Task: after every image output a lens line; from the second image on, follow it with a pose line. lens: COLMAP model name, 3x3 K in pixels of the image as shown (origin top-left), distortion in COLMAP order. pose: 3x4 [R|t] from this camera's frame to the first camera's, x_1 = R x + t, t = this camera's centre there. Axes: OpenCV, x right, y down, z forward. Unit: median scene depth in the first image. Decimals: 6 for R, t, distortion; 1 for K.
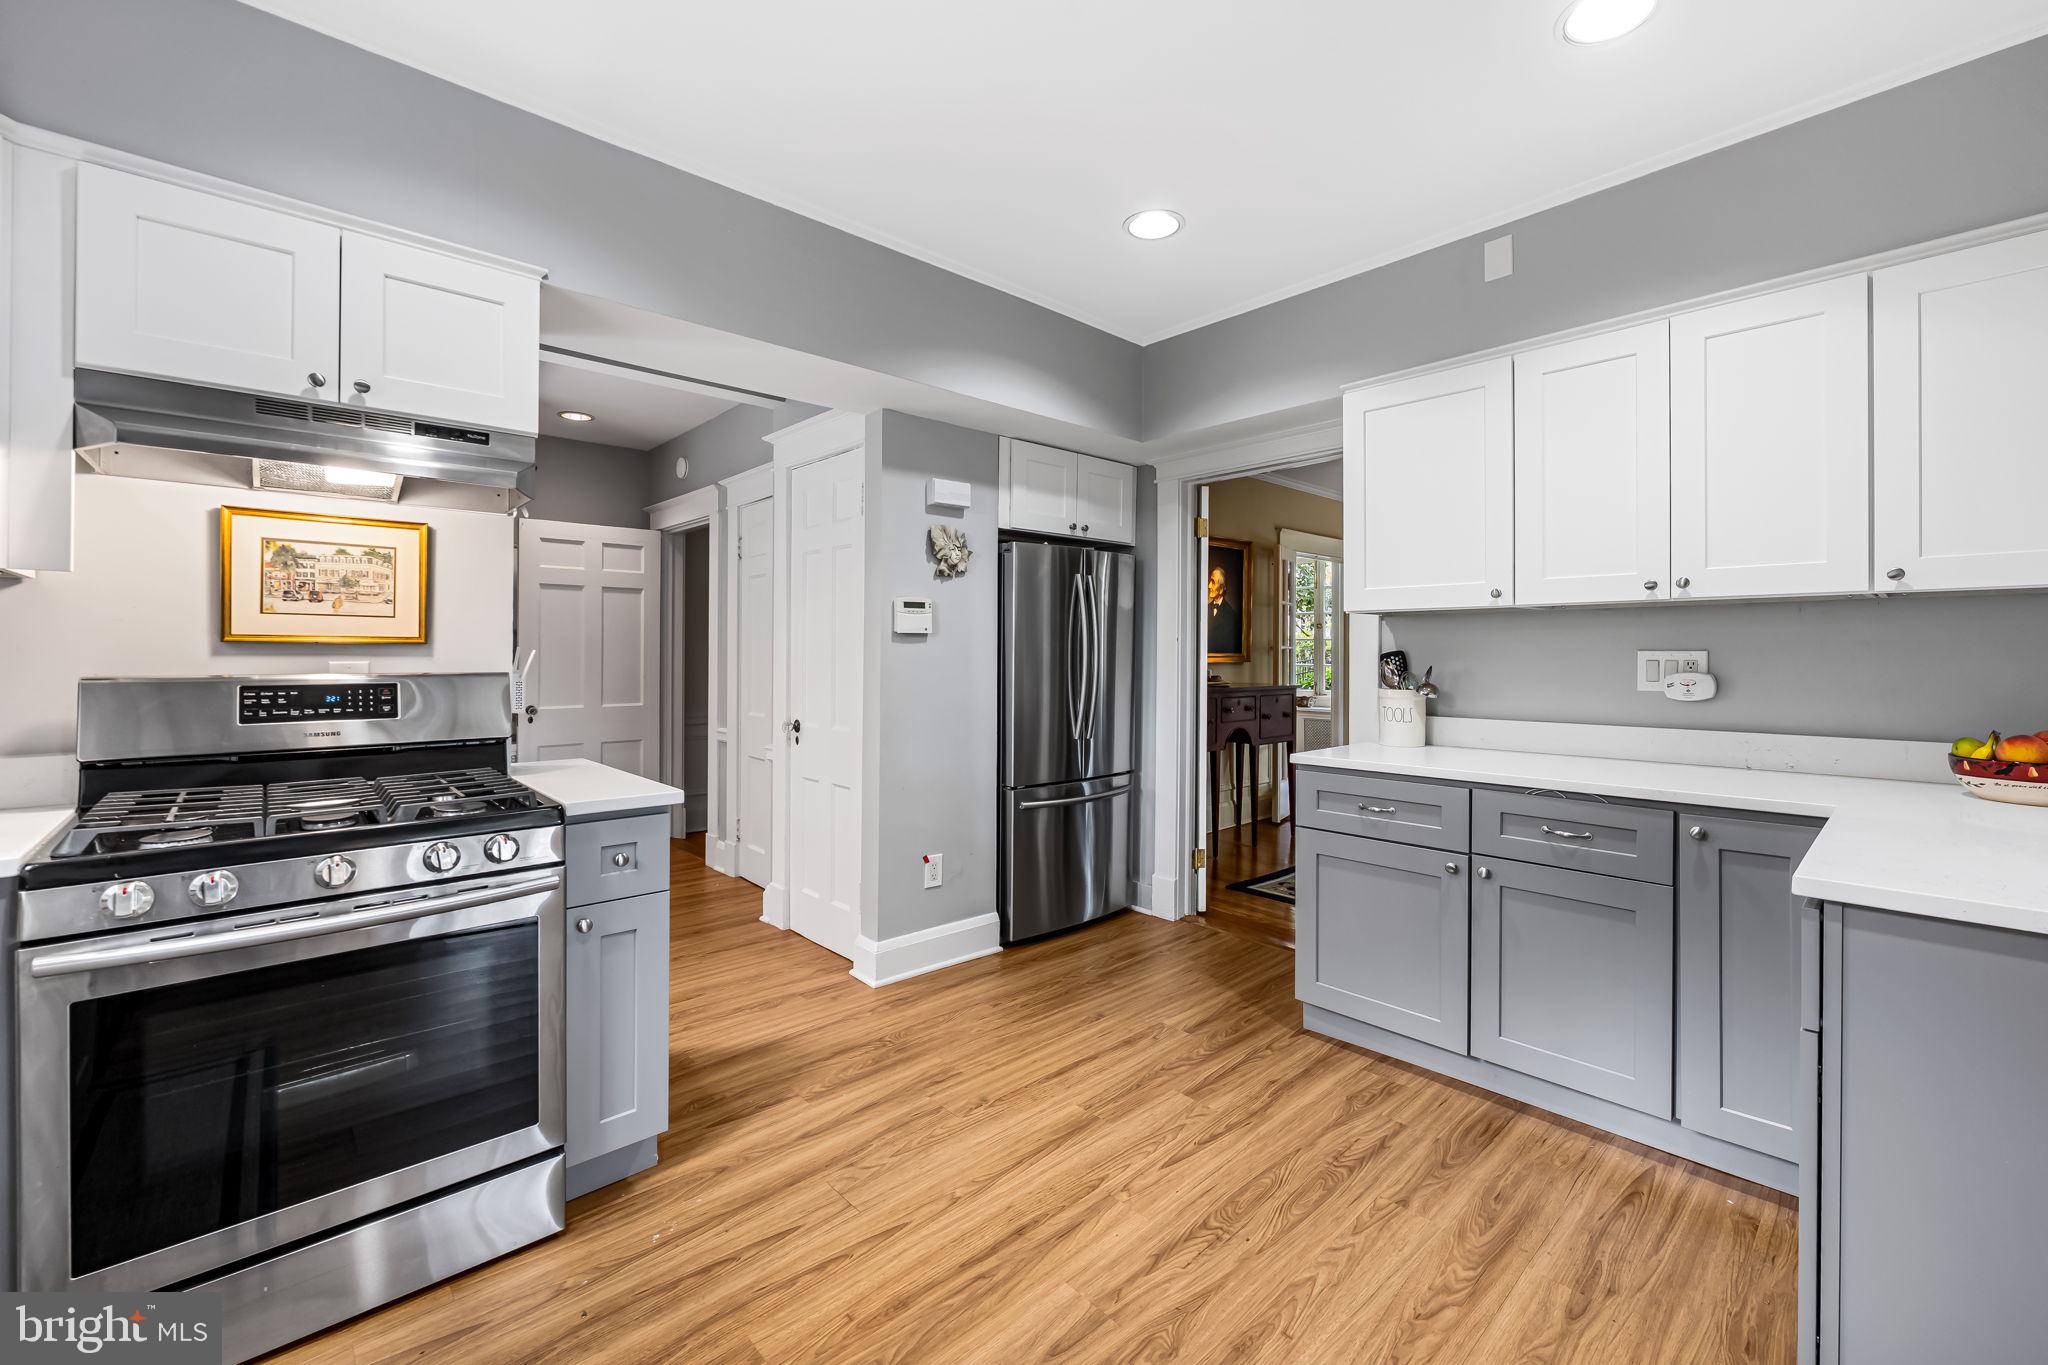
lens RADIAL K [[839.8, 0, 1031.0], [0, 839.8, 665.1], [0, 0, 1]] dist [-0.006189, 0.000457]
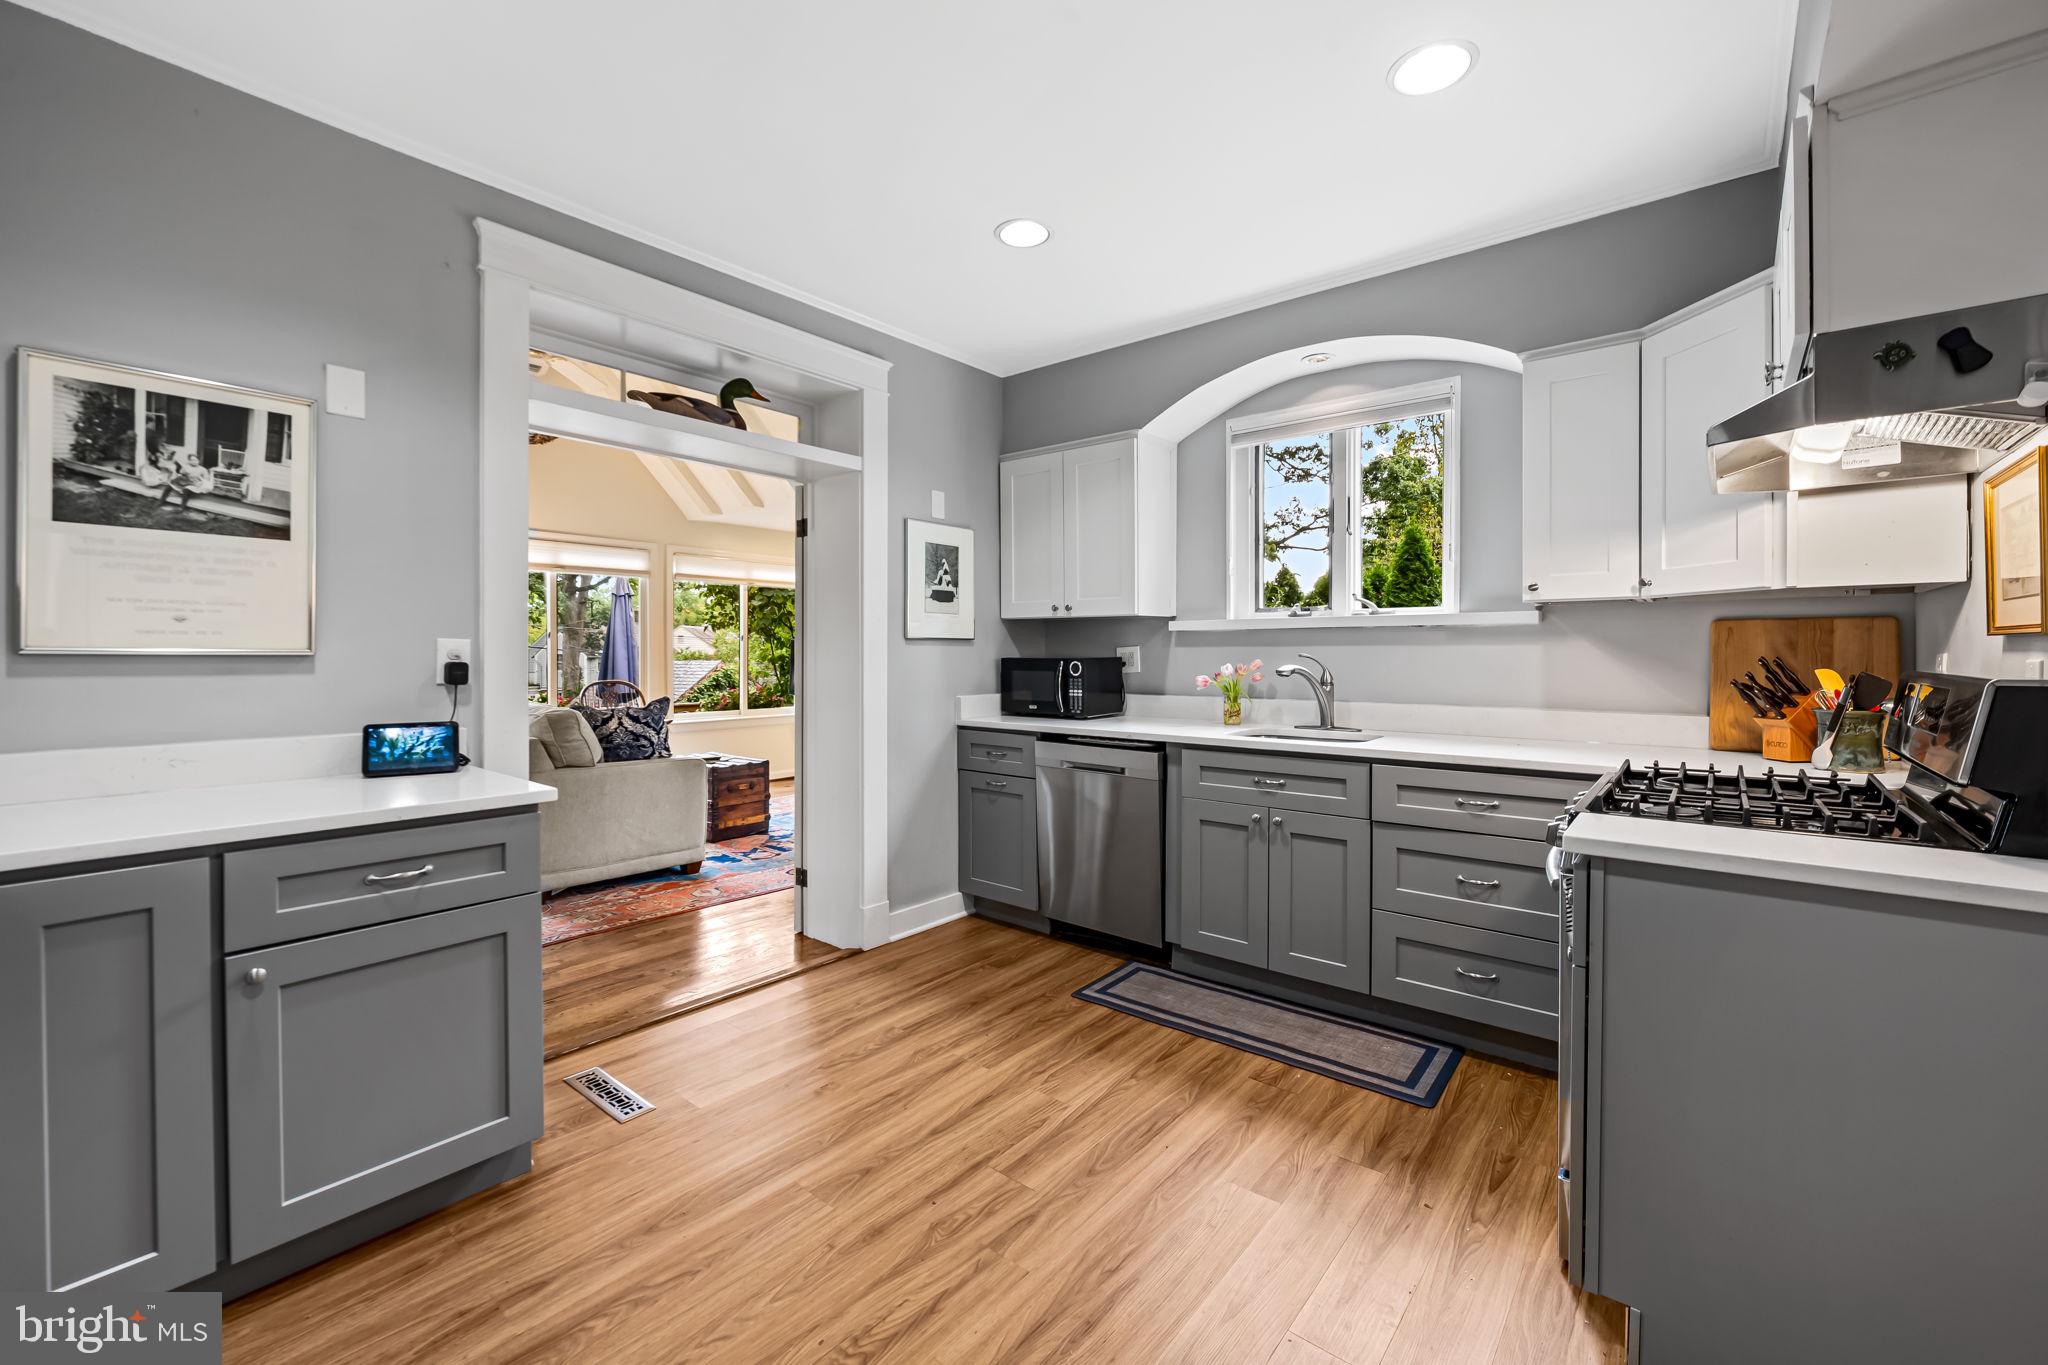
lens RADIAL K [[839.8, 0, 1030.5], [0, 839.8, 664.6], [0, 0, 1]] dist [-0.006189, 0.000457]
pose [[-0.991326, 0.000780, -0.131425, 0.149991], [-0.003321, 0.999514, 0.030981, -0.021407], [0.131386, 0.031148, -0.990842, 1.726733]]
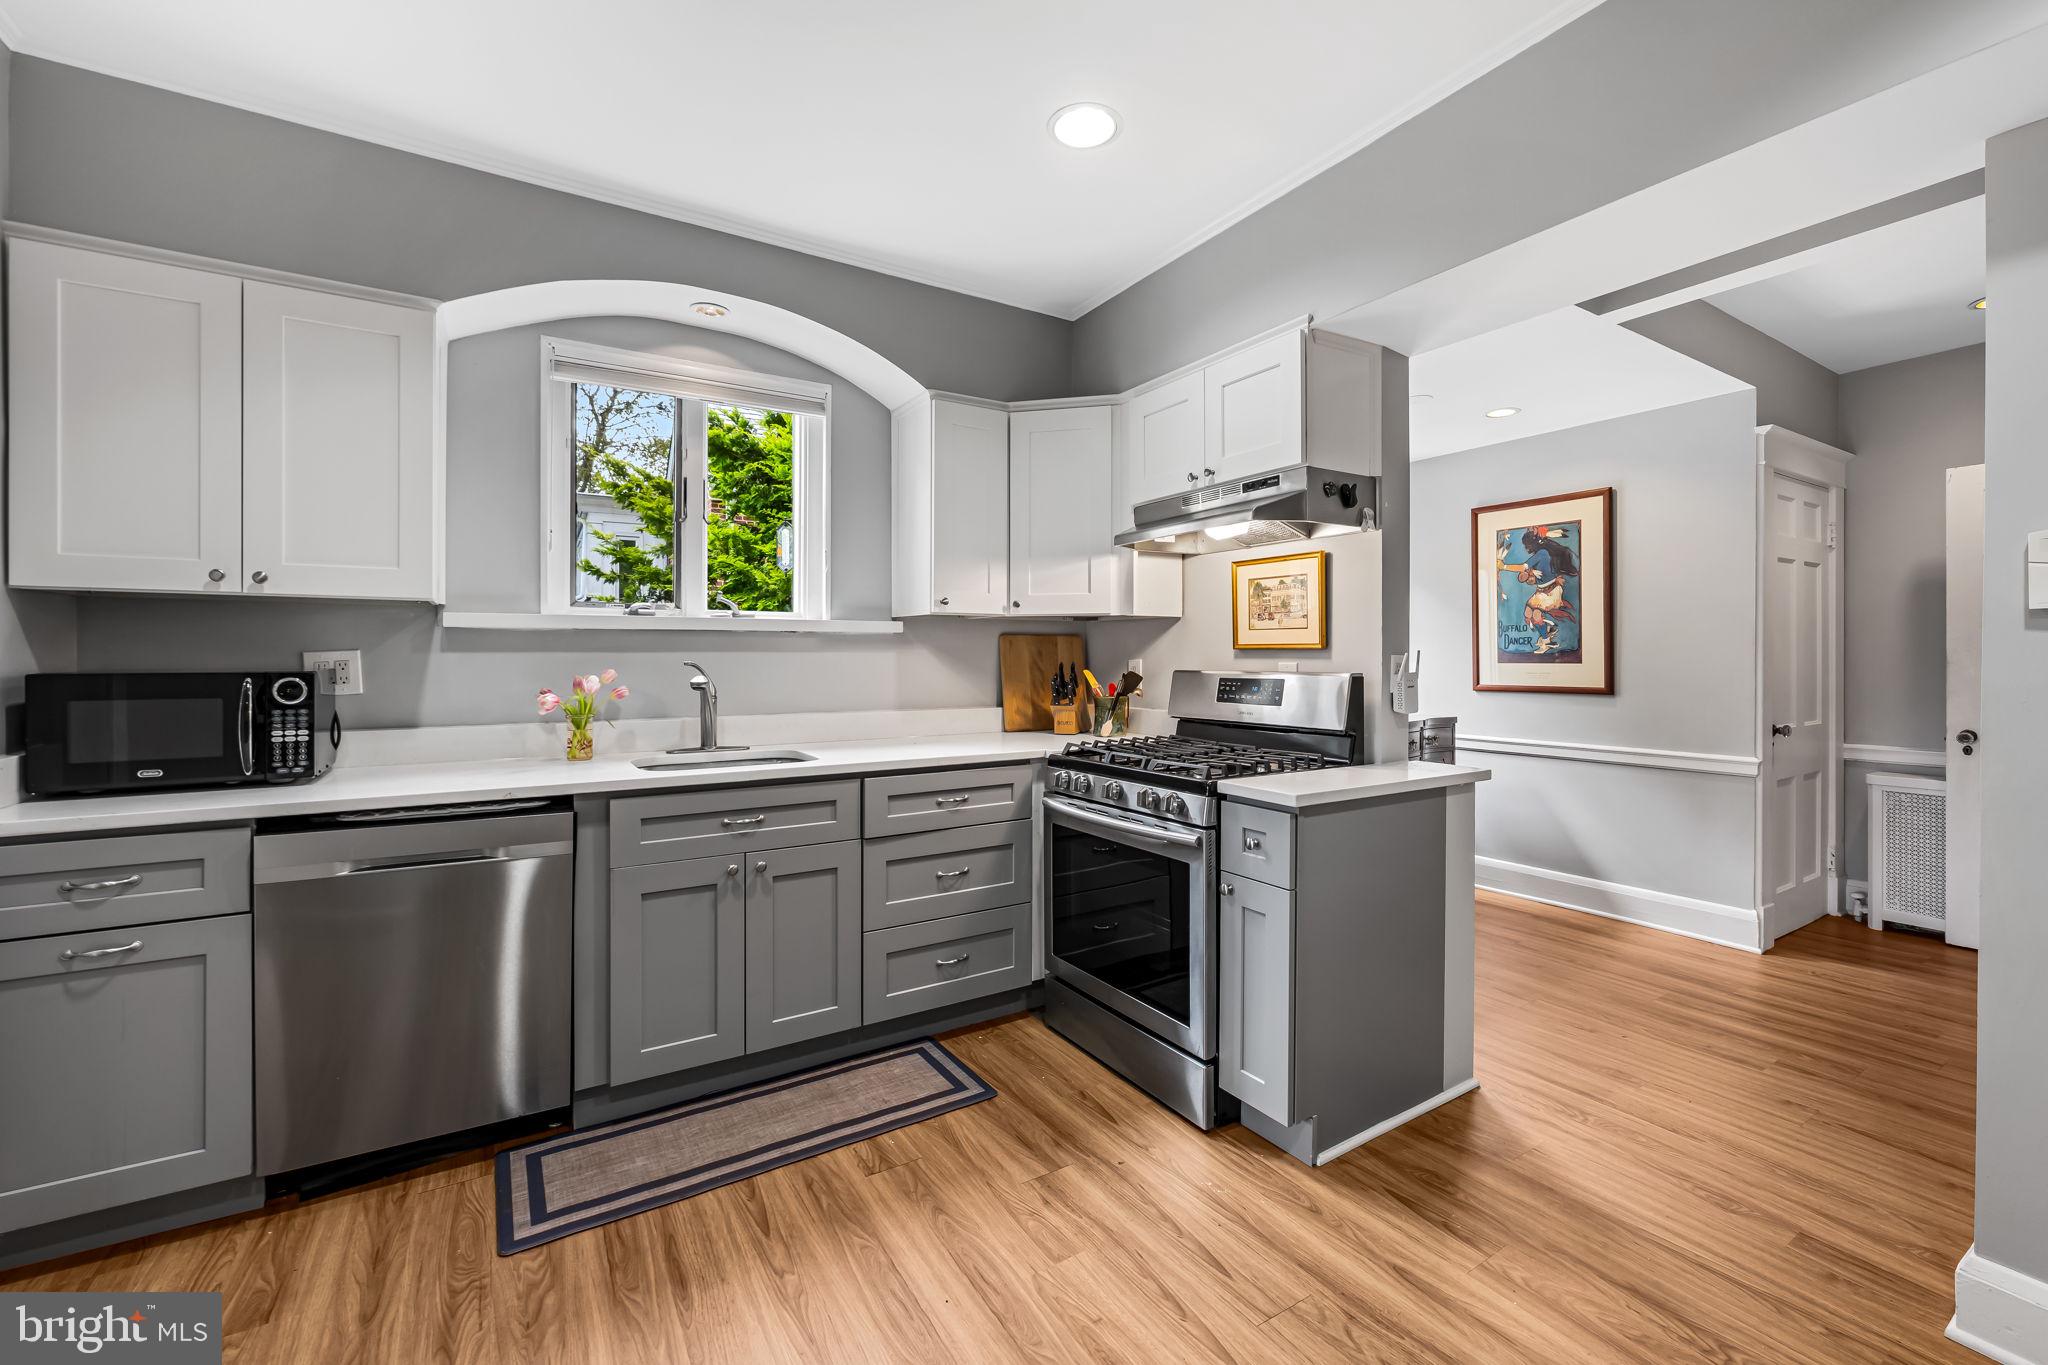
lens RADIAL K [[839.8, 0, 1018.5], [0, 839.8, 659.3], [0, 0, 1]] dist [-0.006189, 0.000457]
pose [[-0.194499, 0.001733, -0.980901, 0.646716], [-0.014904, 0.999878, 0.004722, -0.010300], [0.980790, 0.015538, -0.194449, 0.903973]]
